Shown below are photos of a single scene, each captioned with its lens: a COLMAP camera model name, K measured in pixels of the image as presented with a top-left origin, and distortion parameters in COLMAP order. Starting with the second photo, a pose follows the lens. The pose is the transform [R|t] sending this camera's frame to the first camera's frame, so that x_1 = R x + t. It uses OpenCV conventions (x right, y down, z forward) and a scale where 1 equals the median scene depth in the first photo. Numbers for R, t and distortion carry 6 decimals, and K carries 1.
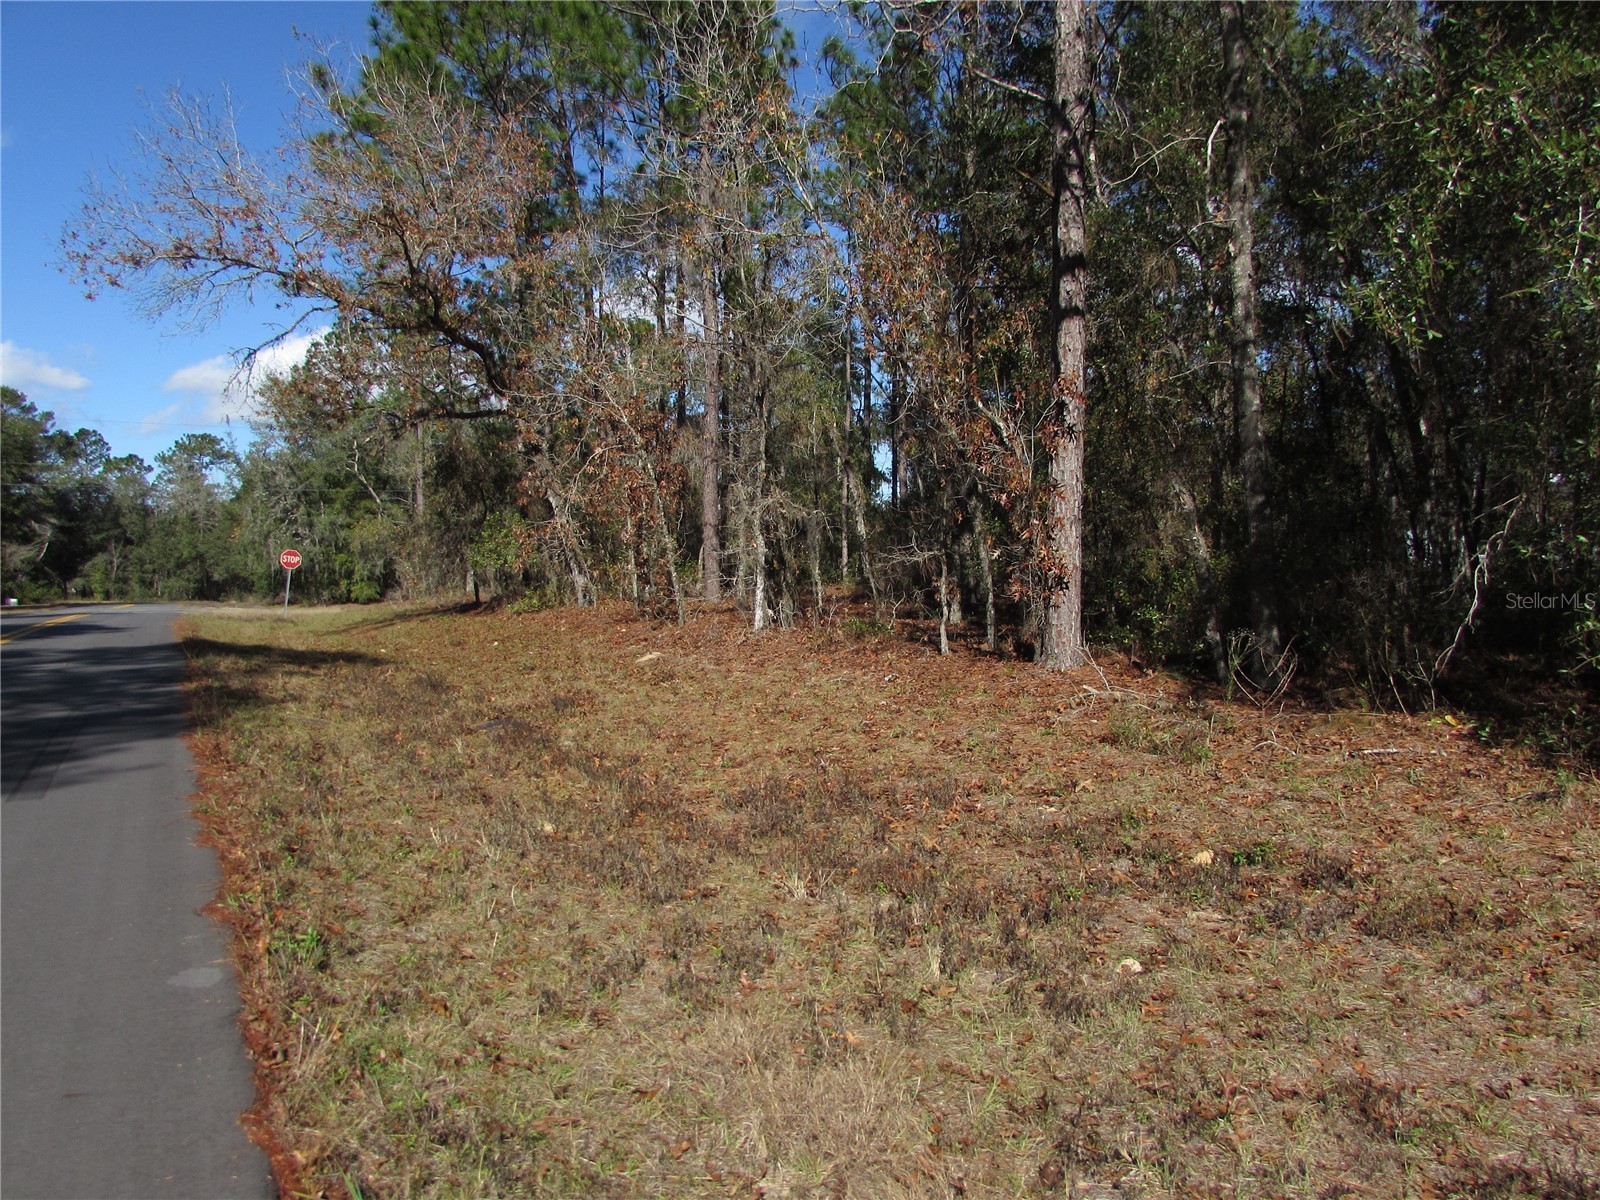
lens RADIAL K [[1106.0, 0, 800.0], [0, 1106.0, 600.0], [0, 0, 1]] dist [-0.010037, -0.001516]
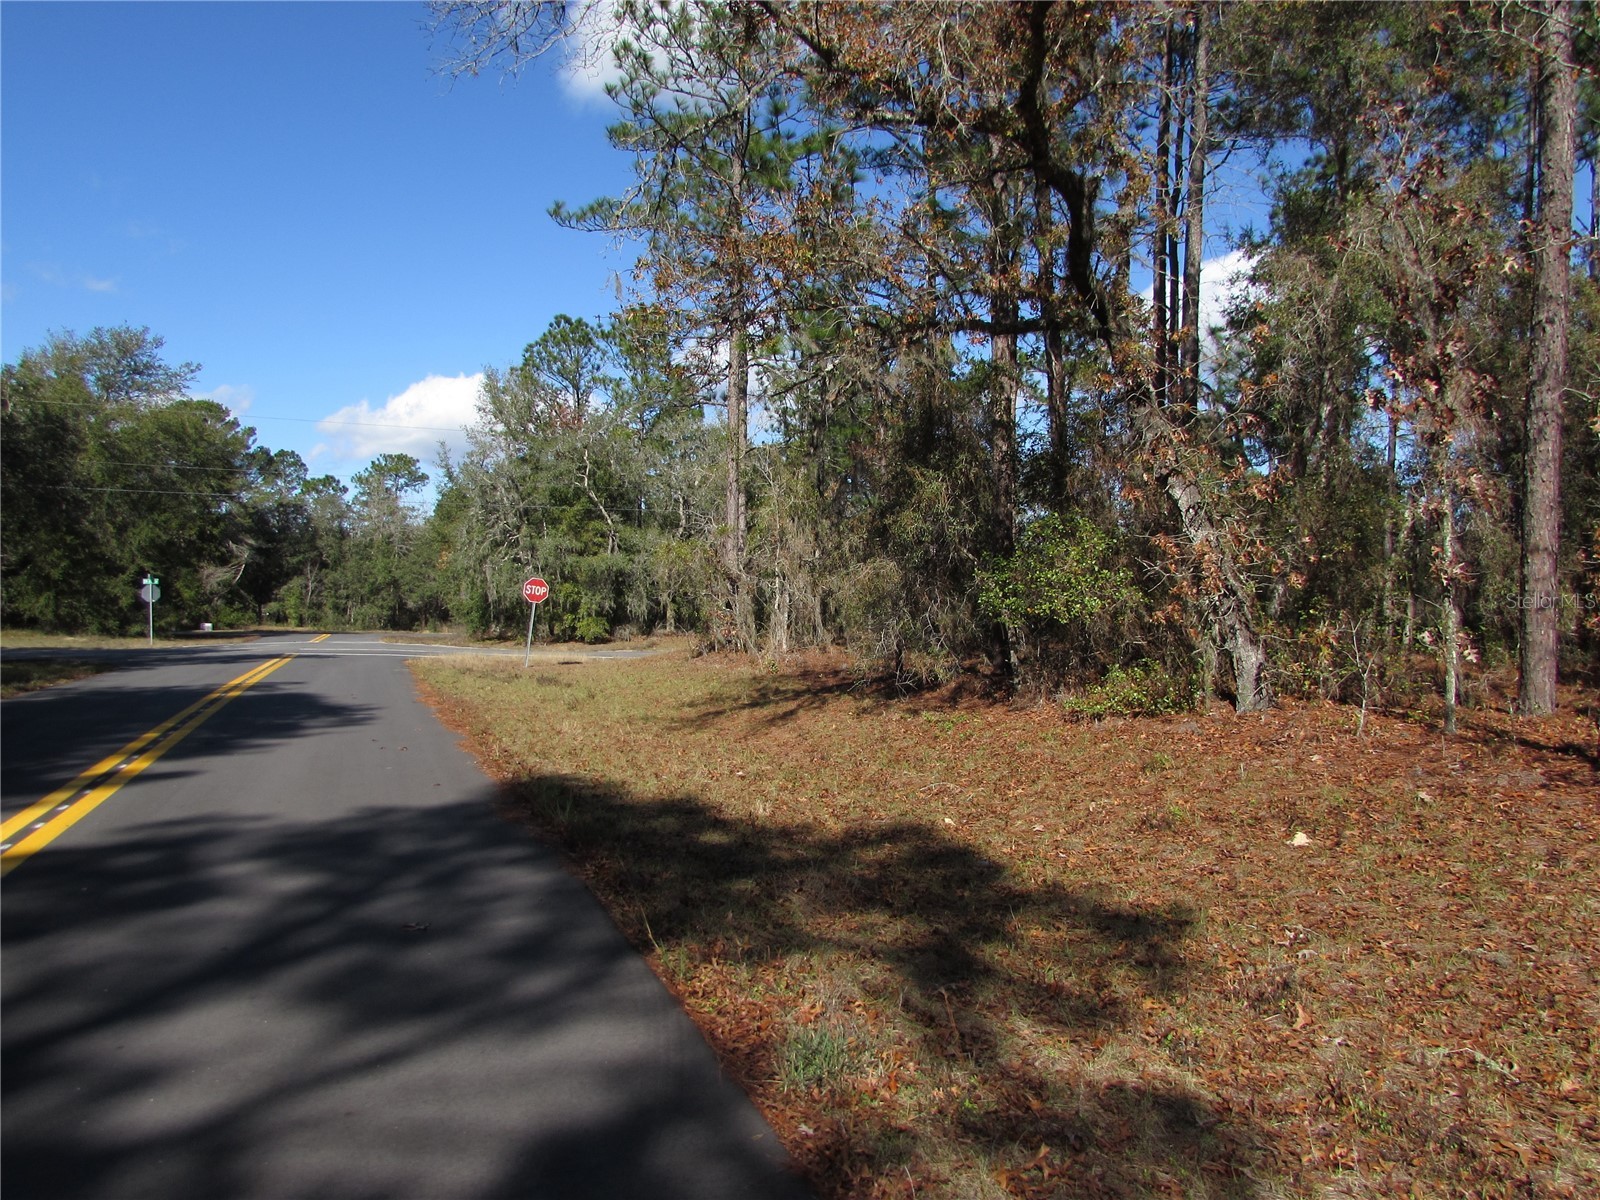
lens RADIAL K [[1106.0, 0, 800.0], [0, 1106.0, 600.0], [0, 0, 1]] dist [-0.010037, -0.001516]
pose [[0.990970, 0.022059, -0.132256, -0.082851], [-0.026253, 0.999204, -0.030048, -0.005560], [0.131487, 0.033249, 0.990760, 0.122028]]
